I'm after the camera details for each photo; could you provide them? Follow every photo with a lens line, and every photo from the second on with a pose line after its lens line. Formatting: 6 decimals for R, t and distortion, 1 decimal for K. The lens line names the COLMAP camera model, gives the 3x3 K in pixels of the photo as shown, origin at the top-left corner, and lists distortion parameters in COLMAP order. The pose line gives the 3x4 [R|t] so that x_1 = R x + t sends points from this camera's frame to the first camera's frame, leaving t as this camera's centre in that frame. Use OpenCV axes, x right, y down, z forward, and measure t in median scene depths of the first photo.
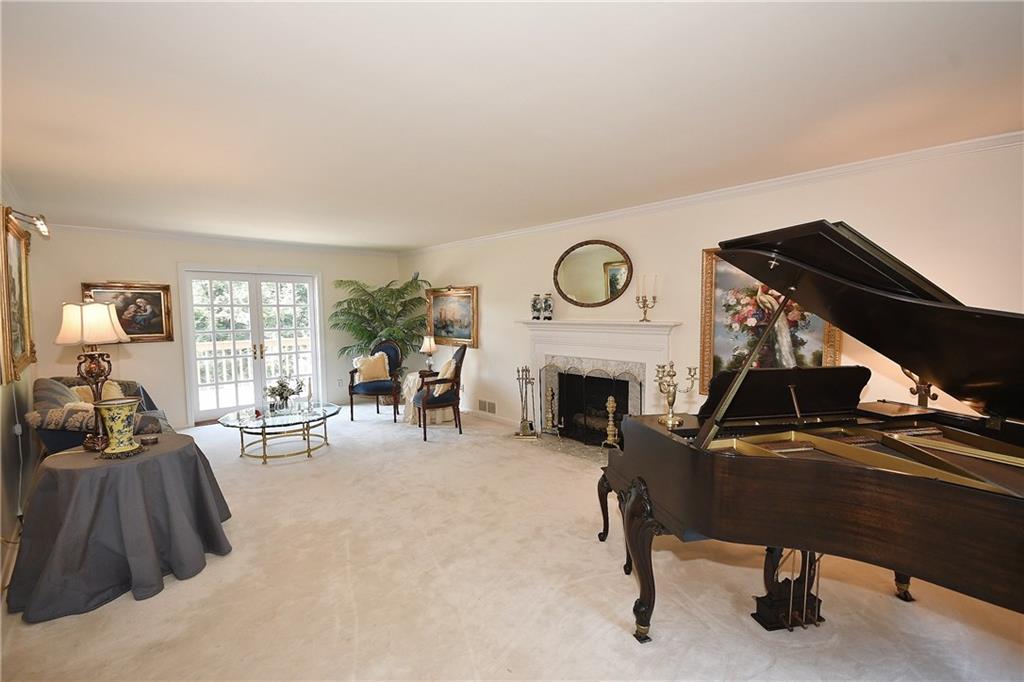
lens RADIAL K [[443.4, 0, 511.6], [0, 443.4, 342.6], [0, 0, 1]] dist [-0.001039, -0.000035]
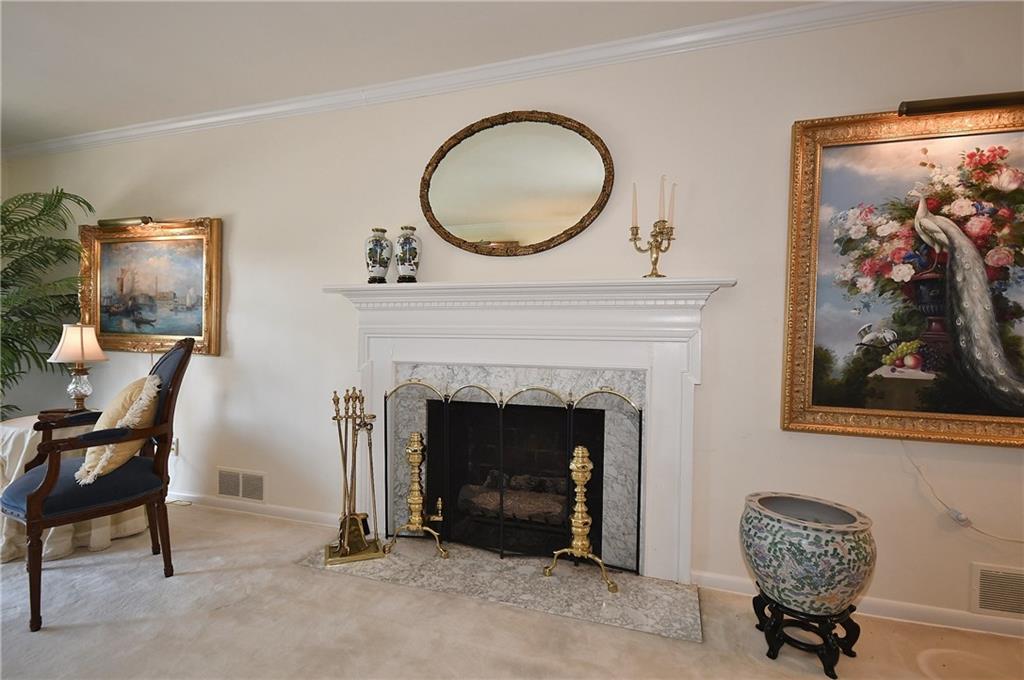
lens RADIAL K [[508.8, 0, 514.9], [0, 508.8, 342.1], [0, 0, 1]] dist [0.002684, 0.000124]
pose [[0.885997, 0.016576, 0.463395, -0.061357], [0.010486, 0.998389, -0.055762, 0.038509], [-0.463573, 0.054264, 0.884395, 0.494622]]
